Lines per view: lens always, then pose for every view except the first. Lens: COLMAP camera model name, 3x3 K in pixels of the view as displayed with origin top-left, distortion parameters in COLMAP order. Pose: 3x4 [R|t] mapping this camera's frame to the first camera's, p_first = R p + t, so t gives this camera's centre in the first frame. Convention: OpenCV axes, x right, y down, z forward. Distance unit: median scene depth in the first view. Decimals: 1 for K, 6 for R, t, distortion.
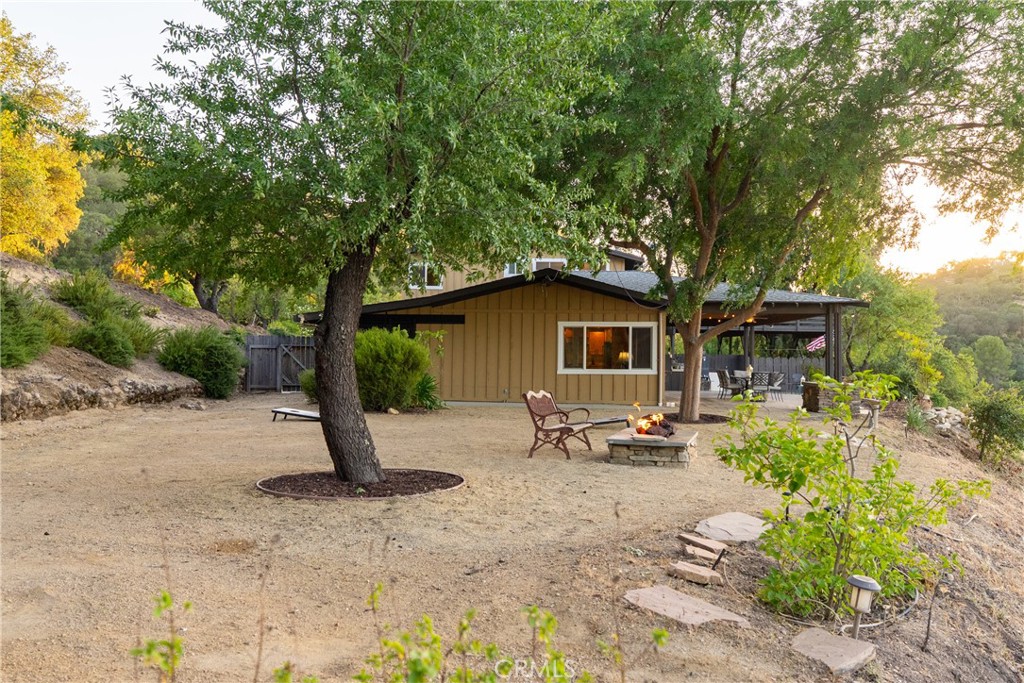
lens RADIAL K [[903.0, 0, 511.2], [0, 903.0, 343.3], [0, 0, 1]] dist [0.004076, 0.001903]
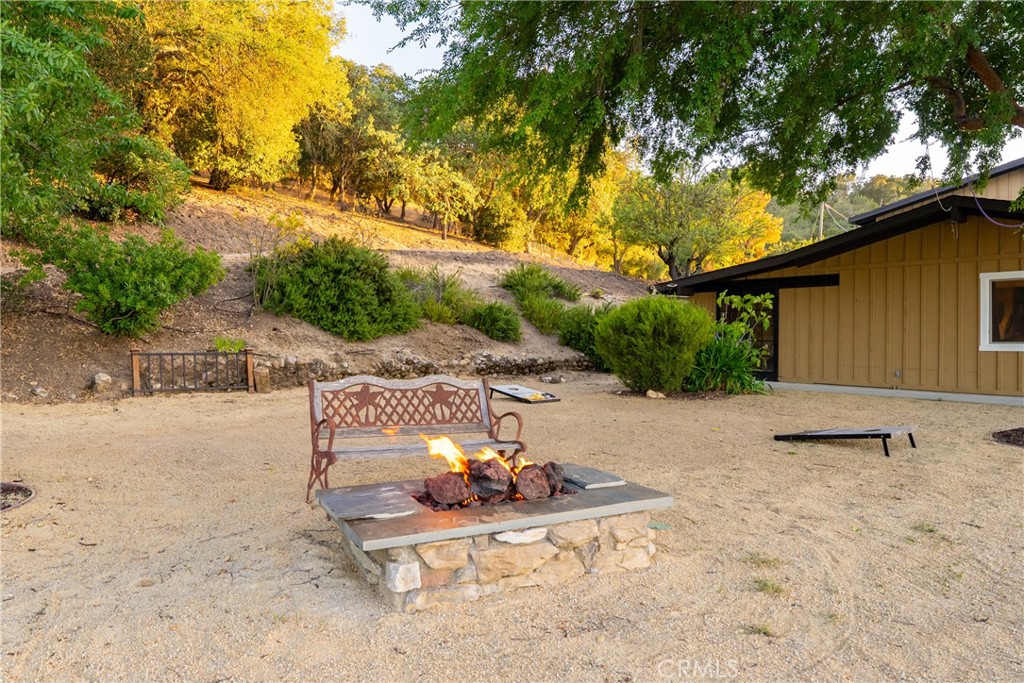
lens RADIAL K [[675.2, 0, 514.1], [0, 675.2, 341.4], [0, 0, 1]] dist [0.006201, 0.002477]
pose [[0.720966, -0.002962, -0.692964, 0.154670], [0.014952, 0.999825, 0.011284, 0.016491], [0.692809, -0.018497, 0.720883, 0.396169]]
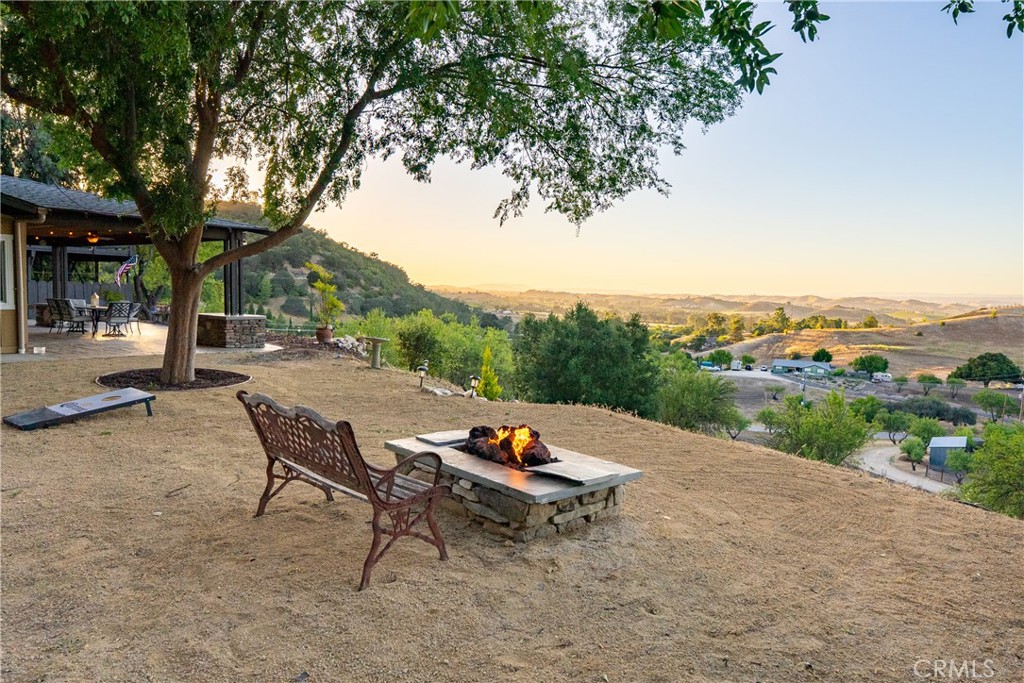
lens RADIAL K [[675.2, 0, 511.0], [0, 675.2, 342.5], [0, 0, 1]] dist [0.006201, 0.002477]
pose [[0.526388, -0.062002, 0.847981, -0.087961], [-0.032198, 0.995169, 0.092751, -0.001707], [-0.849635, -0.076127, 0.521848, 0.391215]]
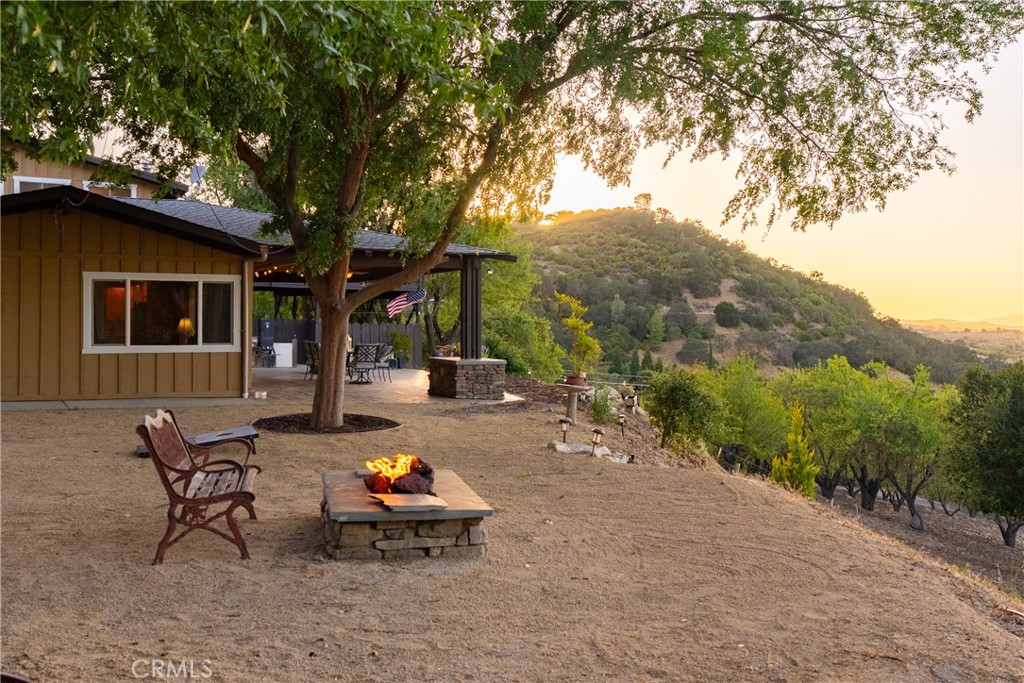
lens RADIAL K [[1023.9, 0, 514.2], [0, 1023.9, 339.8], [0, 0, 1]] dist [0.020740, 0.000000]
pose [[0.873738, -0.011333, 0.486265, -0.036107], [-0.006743, 0.999350, 0.035409, -0.003712], [-0.486350, -0.034217, 0.873094, 0.220262]]
